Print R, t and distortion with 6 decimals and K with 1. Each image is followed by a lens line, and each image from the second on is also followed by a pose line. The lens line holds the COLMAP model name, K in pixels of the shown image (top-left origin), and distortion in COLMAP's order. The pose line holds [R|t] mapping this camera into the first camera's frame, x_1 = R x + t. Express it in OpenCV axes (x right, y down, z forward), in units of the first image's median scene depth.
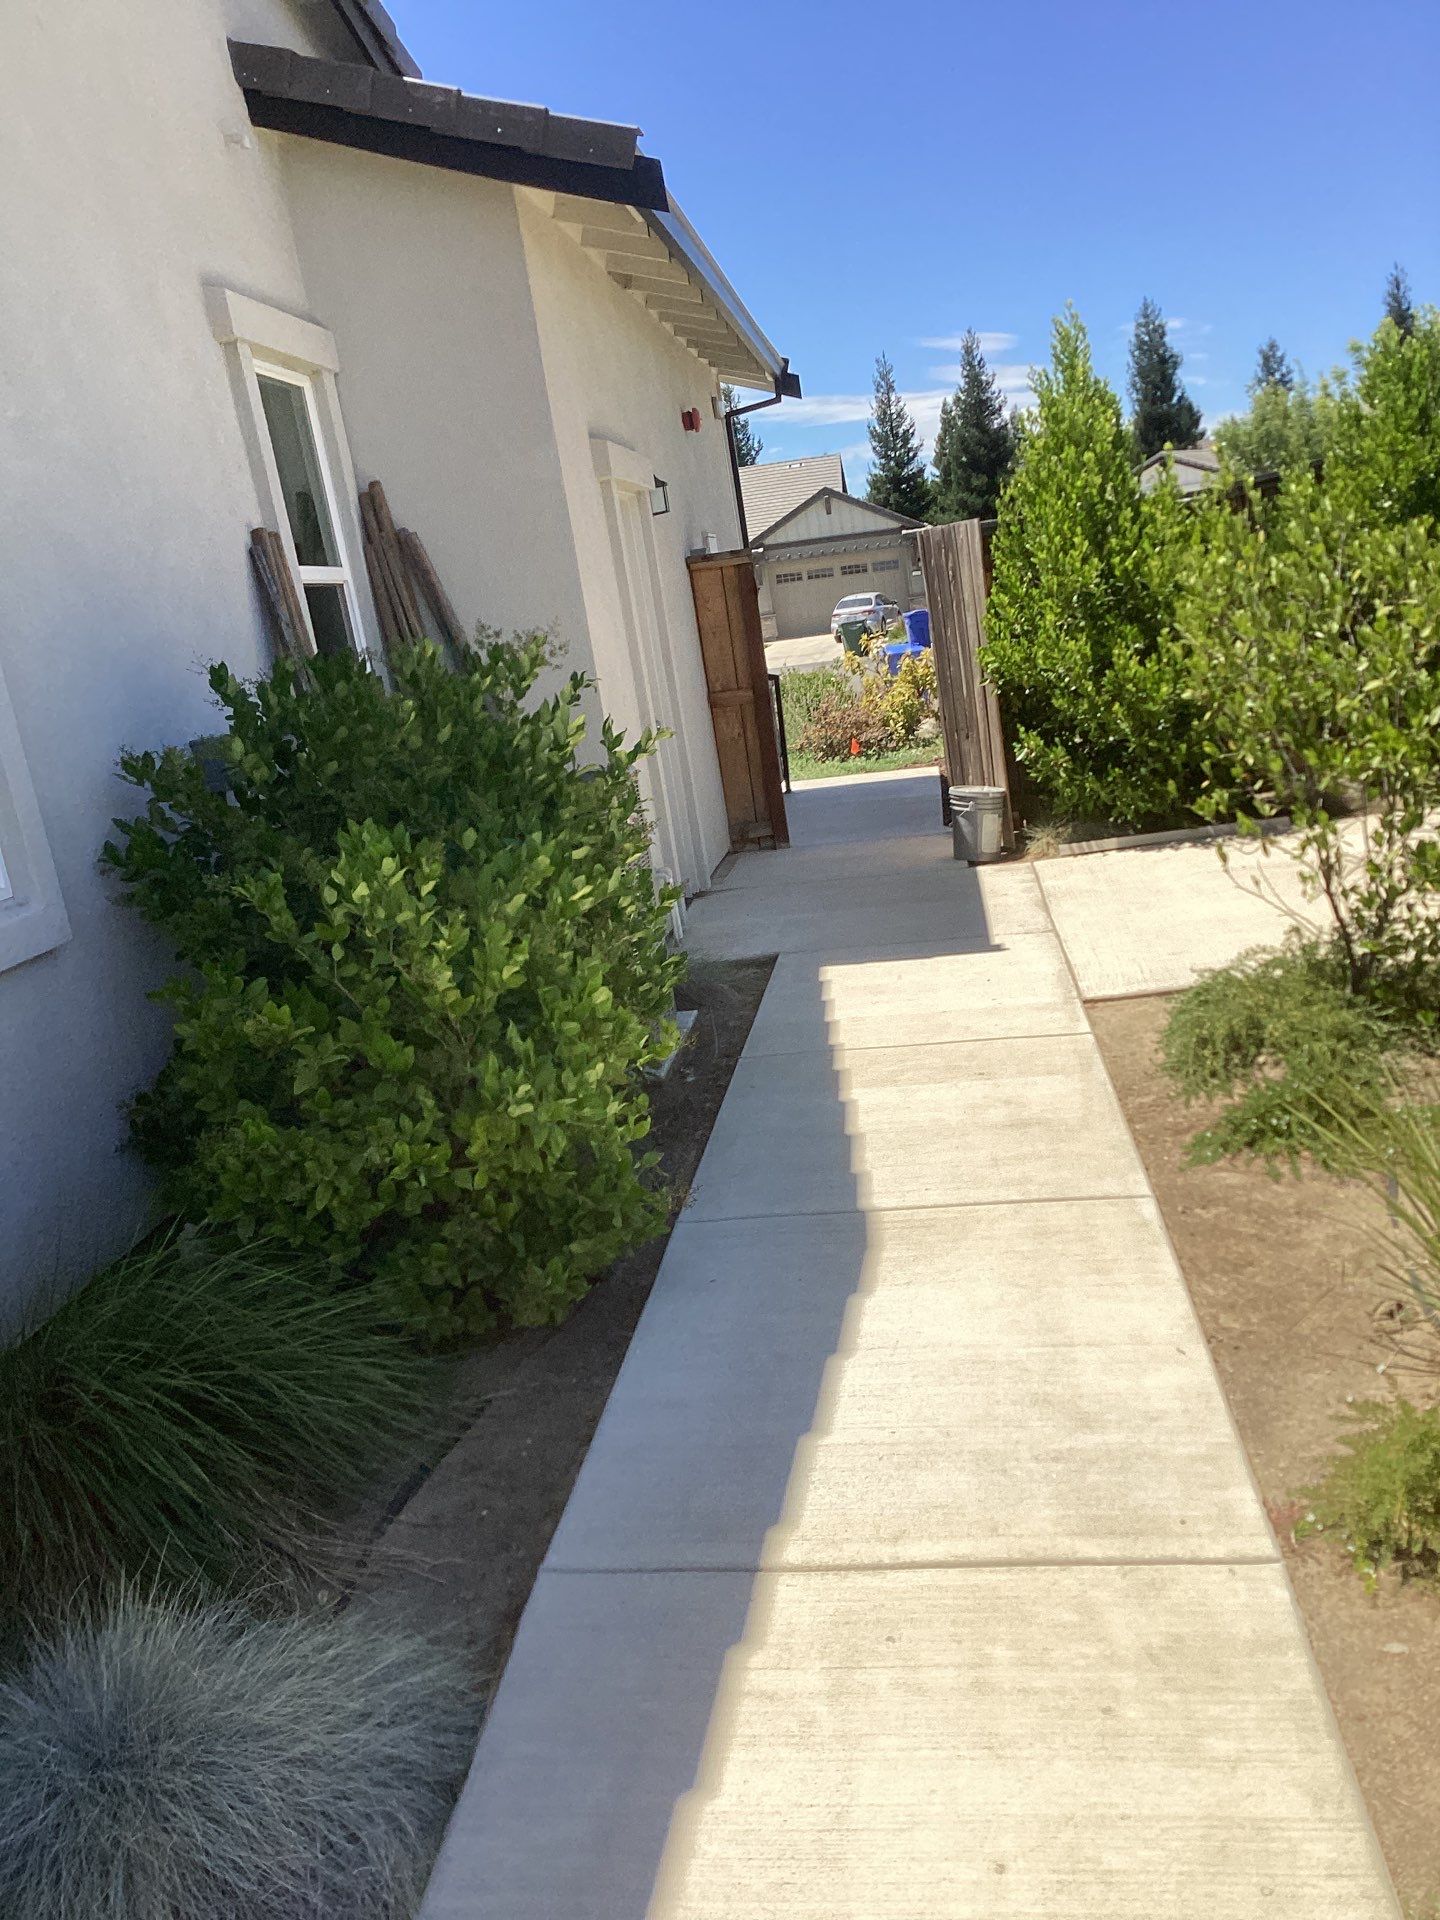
lens RADIAL K [[1471.8, 0, 720.0], [0, 1471.8, 960.0], [0, 0, 1]] dist [0.001482, -0.138823]
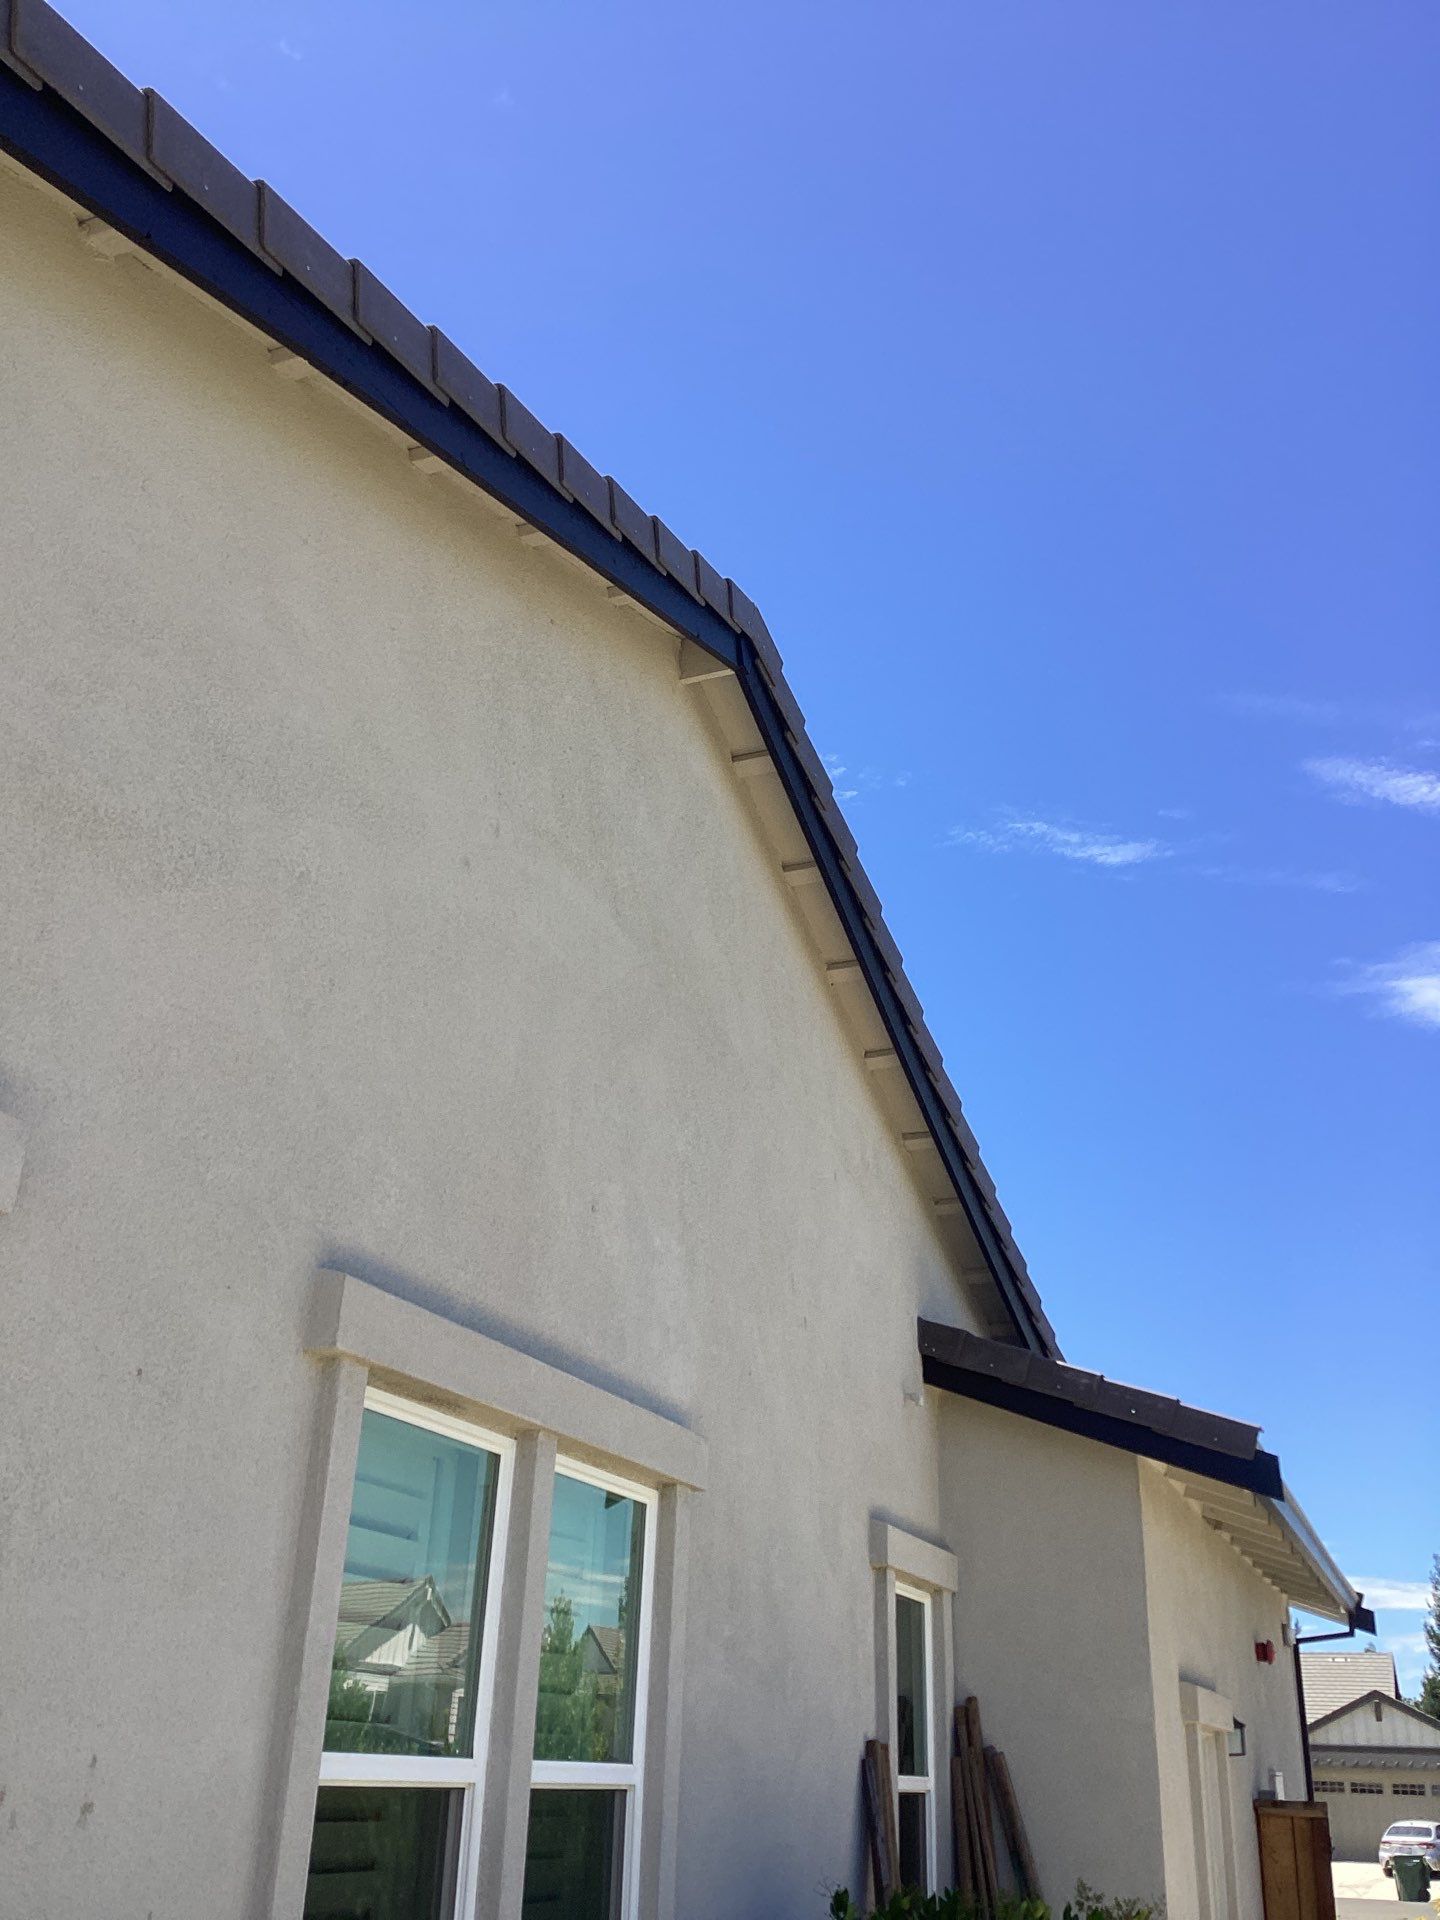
lens RADIAL K [[1680.9, 0, 720.0], [0, 1680.9, 960.0], [0, 0, 1]] dist [-0.000429, 0.006658]
pose [[0.959825, 0.043765, -0.277164, -0.096368], [-0.201313, 0.795494, -0.571543, -0.021004], [0.195468, 0.604379, 0.772346, -0.280600]]
